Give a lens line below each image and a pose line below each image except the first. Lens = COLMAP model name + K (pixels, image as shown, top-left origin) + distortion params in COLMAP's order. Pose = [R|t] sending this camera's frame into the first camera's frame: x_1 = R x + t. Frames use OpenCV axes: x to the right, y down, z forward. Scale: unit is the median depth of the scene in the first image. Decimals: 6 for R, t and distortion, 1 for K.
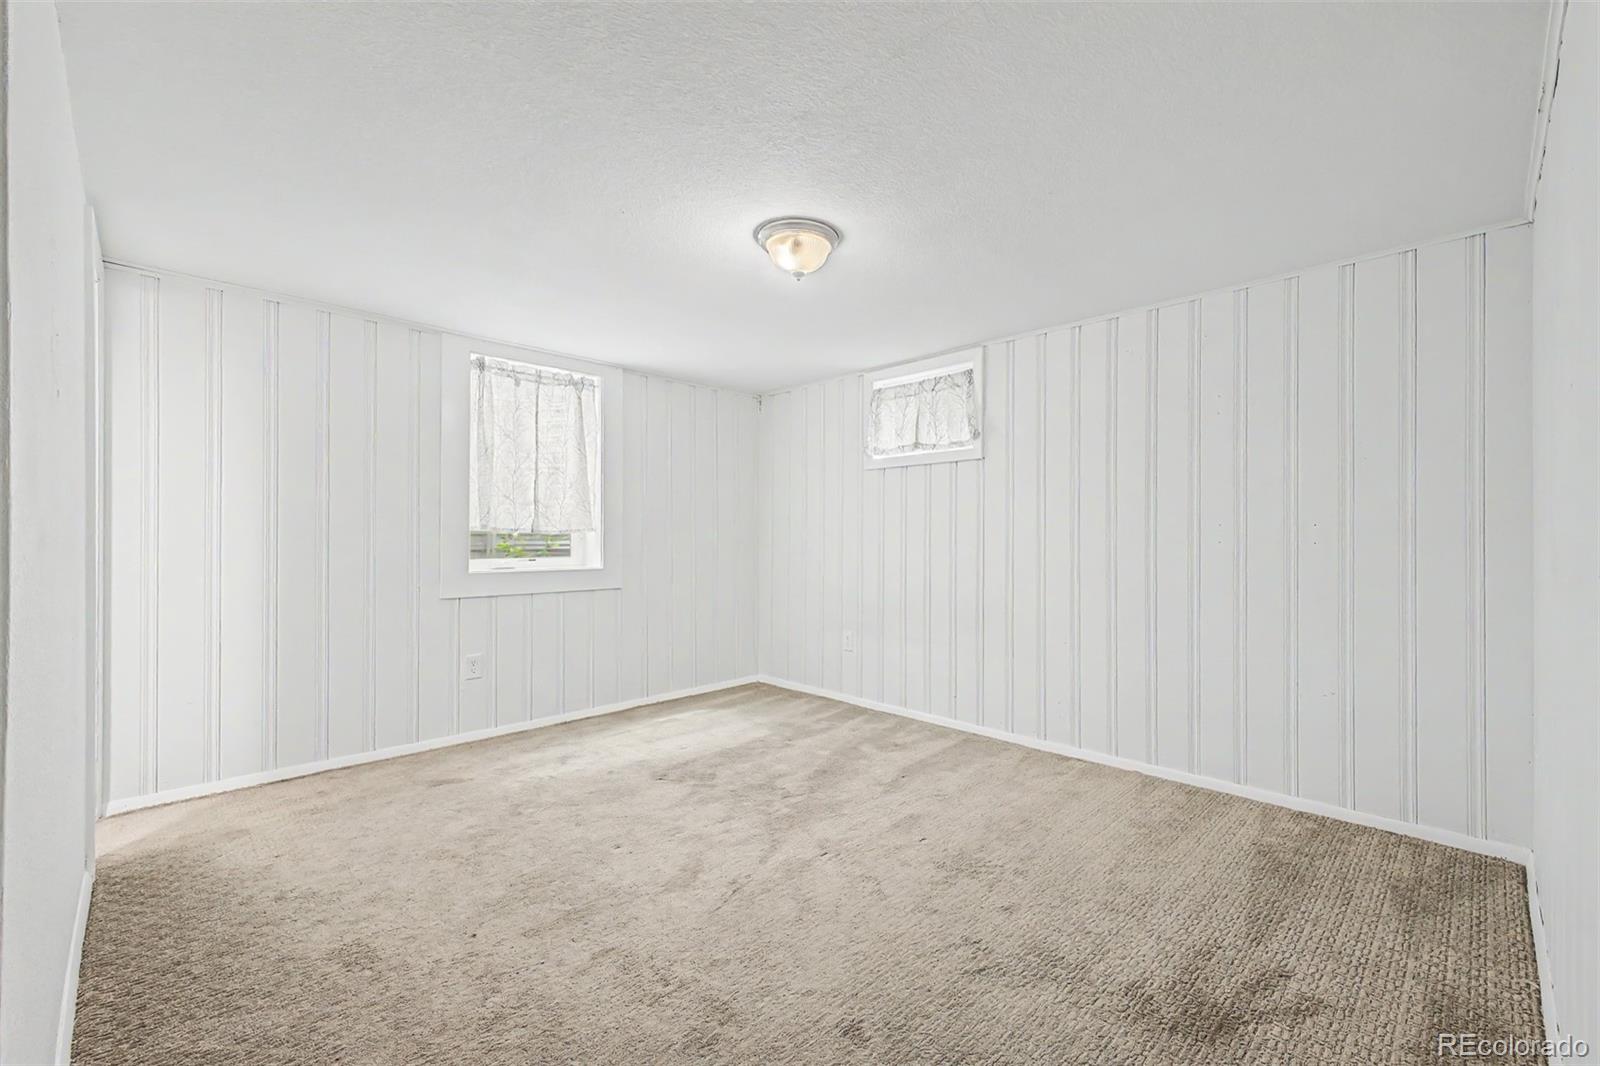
lens RADIAL K [[657.5, 0, 767.5], [0, 657.5, 539.2], [0, 0, 1]] dist [0.019976, -0.001711]
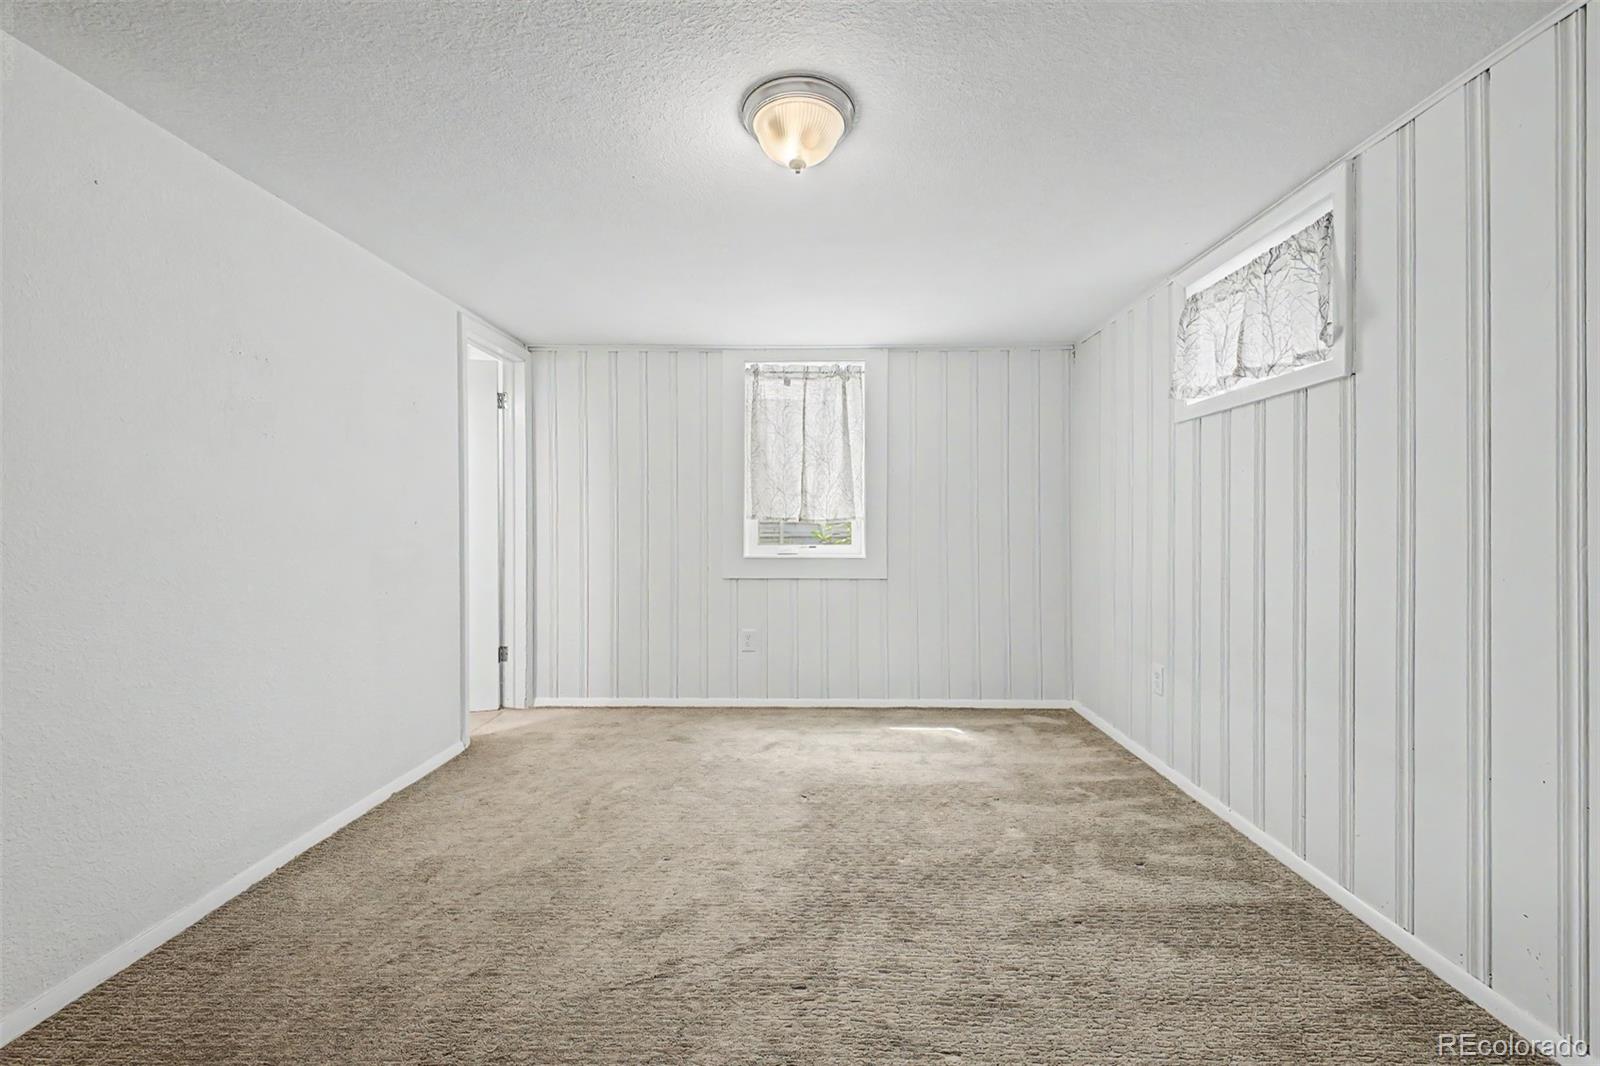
lens RADIAL K [[592.3, 0, 799.5], [0, 592.3, 521.5], [0, 0, 1]] dist [0.013781, -0.001669]
pose [[0.721687, -0.005595, -0.692197, 0.315564], [-0.000243, 0.999965, -0.008336, -0.002045], [0.692220, 0.006184, 0.721660, 0.333897]]
